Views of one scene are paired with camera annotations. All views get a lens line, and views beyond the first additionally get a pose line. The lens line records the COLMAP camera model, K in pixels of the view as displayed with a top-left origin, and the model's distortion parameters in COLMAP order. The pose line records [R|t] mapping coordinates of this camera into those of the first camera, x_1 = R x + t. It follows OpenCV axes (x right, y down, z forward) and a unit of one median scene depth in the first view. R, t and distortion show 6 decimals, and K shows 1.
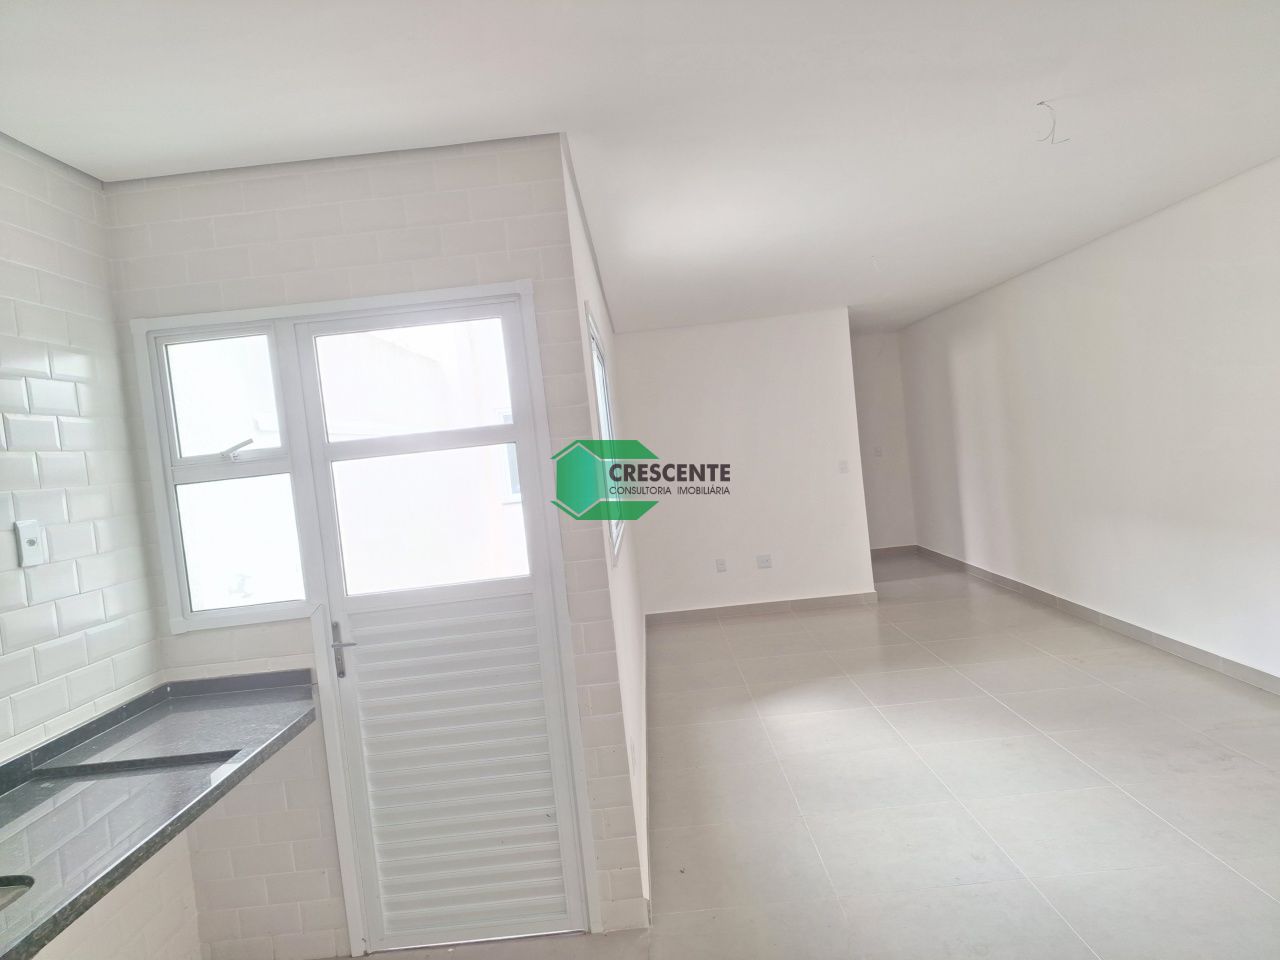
lens RADIAL K [[866.2, 0, 640.0], [0, 866.2, 480.0], [0, 0, 1]] dist [0.008371, -0.038417]
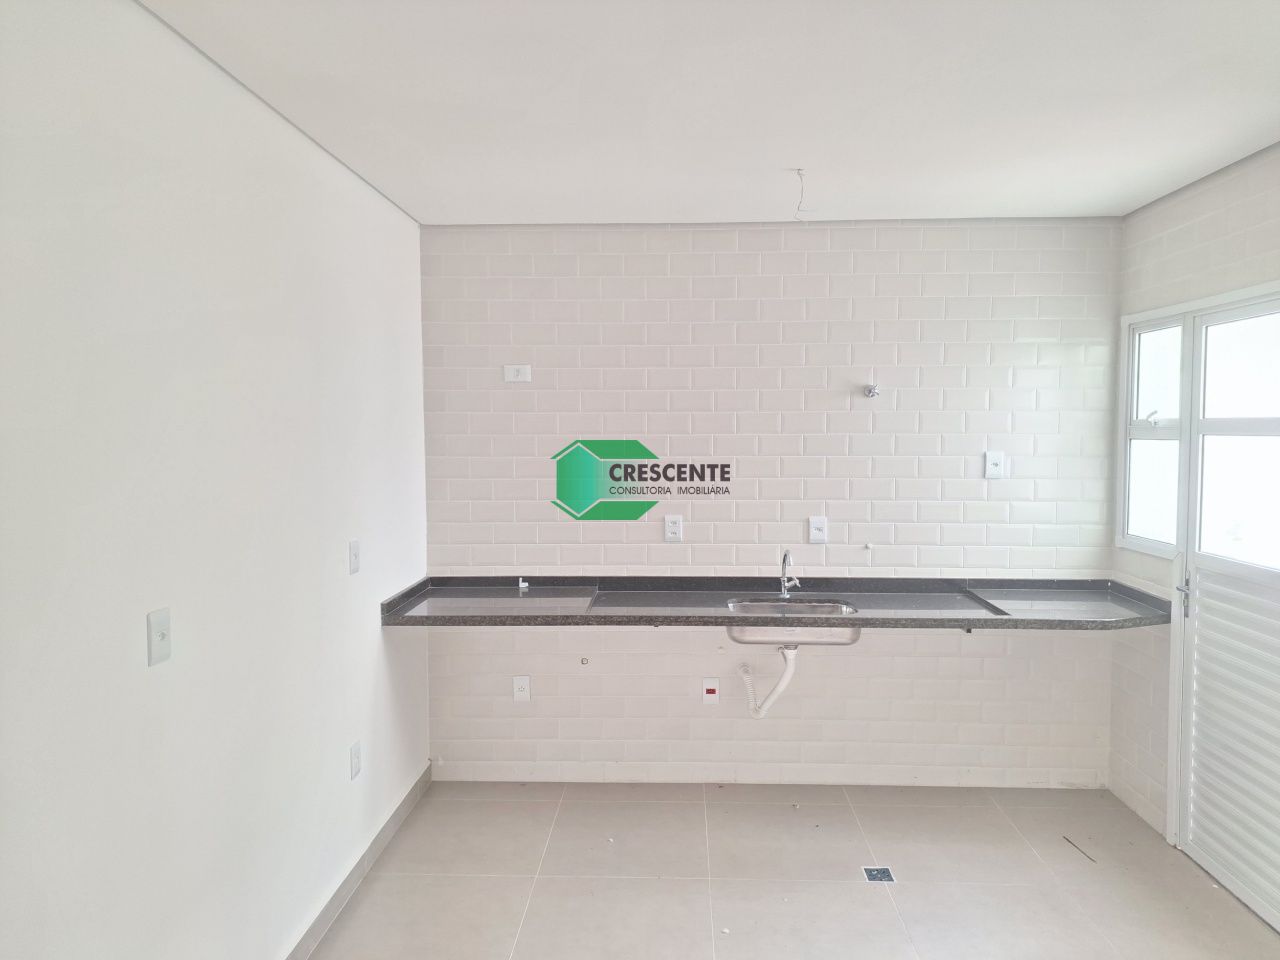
lens RADIAL K [[855.2, 0, 640.0], [0, 855.2, 480.0], [0, 0, 1]] dist [0.008784, -0.035151]
pose [[-0.040752, 0.166848, -0.985140, 0.815315], [-0.032250, 0.985226, 0.168196, -0.130902], [0.998649, 0.038625, -0.034769, 0.287269]]
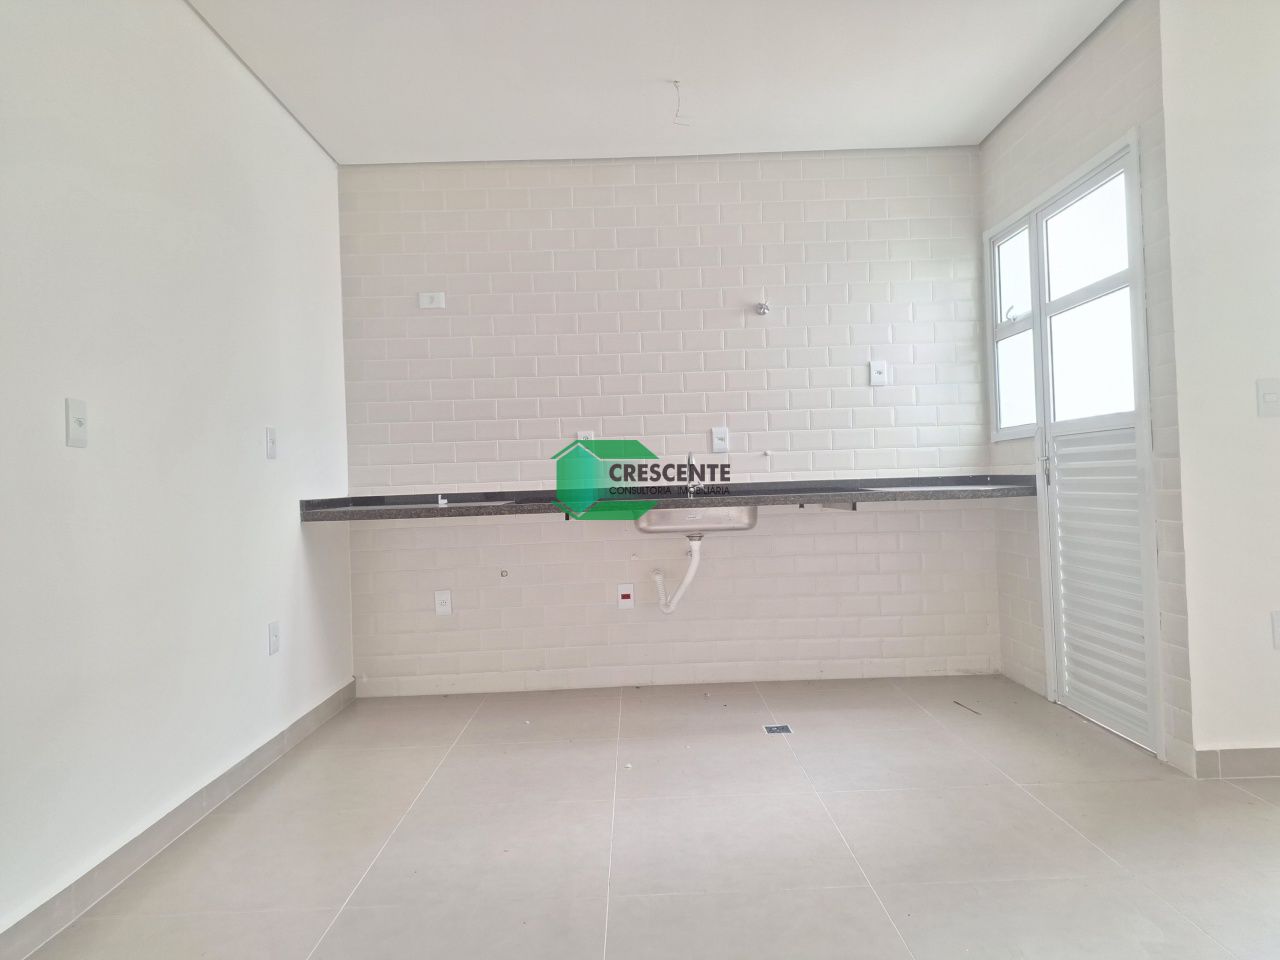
lens RADIAL K [[866.2, 0, 640.0], [0, 866.2, 480.0], [0, 0, 1]] dist [0.008371, -0.038417]
pose [[0.016949, 0.104241, -0.994408, 0.947741], [-0.006719, 0.994540, 0.104140, 0.090253], [0.999834, 0.004917, 0.017557, 0.366929]]
